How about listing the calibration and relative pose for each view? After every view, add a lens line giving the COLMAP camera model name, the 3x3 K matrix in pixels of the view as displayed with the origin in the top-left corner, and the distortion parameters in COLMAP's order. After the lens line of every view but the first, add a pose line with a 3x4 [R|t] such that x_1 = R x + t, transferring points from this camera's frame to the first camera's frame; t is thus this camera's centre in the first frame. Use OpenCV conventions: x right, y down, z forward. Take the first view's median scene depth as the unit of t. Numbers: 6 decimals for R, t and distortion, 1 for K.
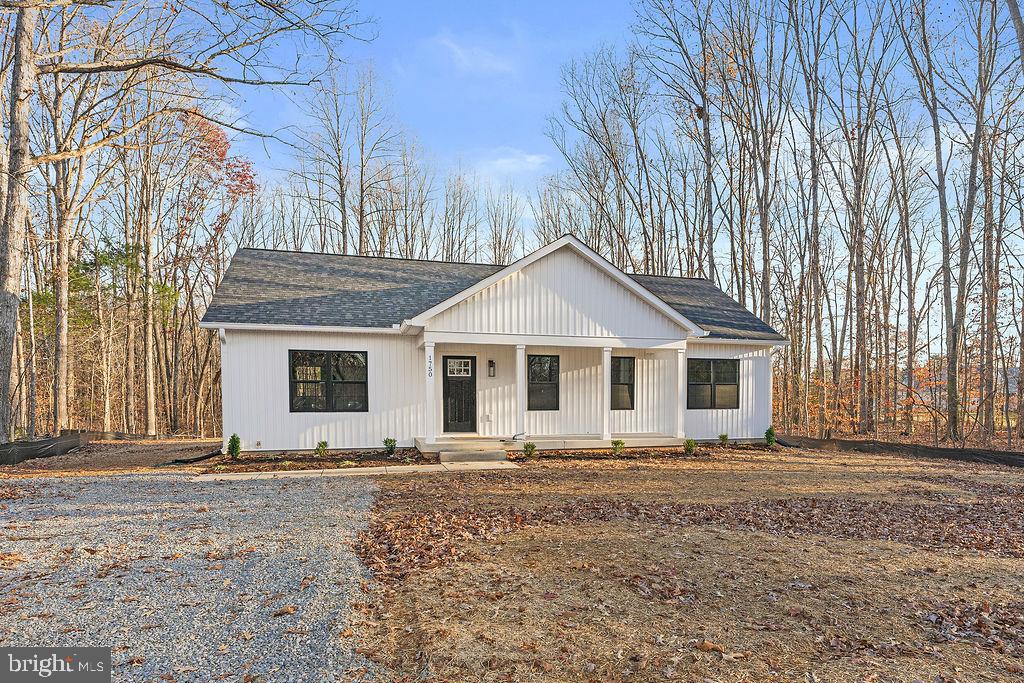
lens RADIAL K [[495.9, 0, 530.9], [0, 495.9, 406.3], [0, 0, 1]] dist [0.011210, -0.002309]
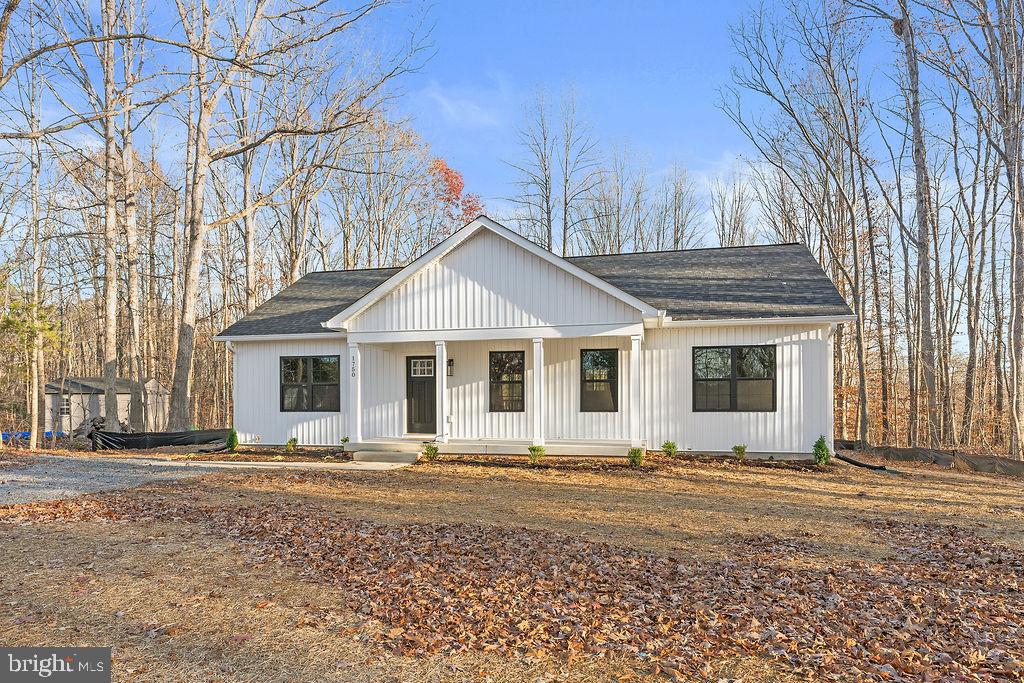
lens RADIAL K [[510.9, 0, 565.2], [0, 510.9, 404.6], [0, 0, 1]] dist [-0.007943, 0.001760]
pose [[0.897601, -0.001429, -0.440807, 0.599307], [-0.006014, 0.999862, -0.015488, 0.010118], [0.440768, 0.016553, 0.897468, 0.230394]]
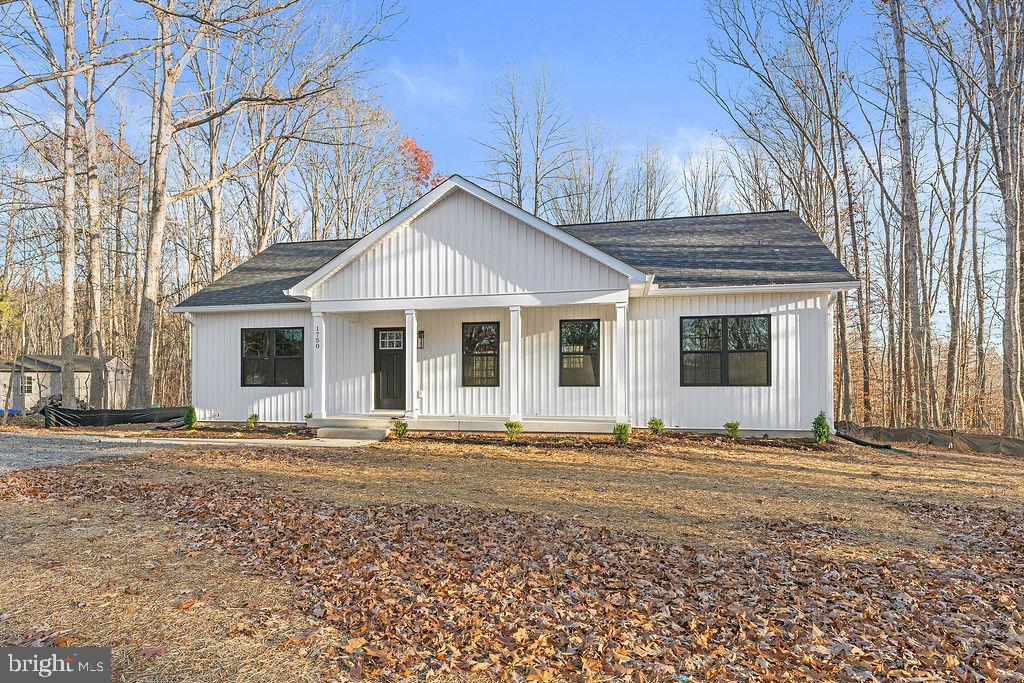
lens RADIAL K [[510.9, 0, 529.3], [0, 510.9, 385.6], [0, 0, 1]] dist [-0.007943, 0.001760]
pose [[0.893848, -0.001593, -0.448366, 0.554607], [-0.008055, 0.999775, -0.019611, 0.026038], [0.448297, 0.021141, 0.893635, 0.281126]]
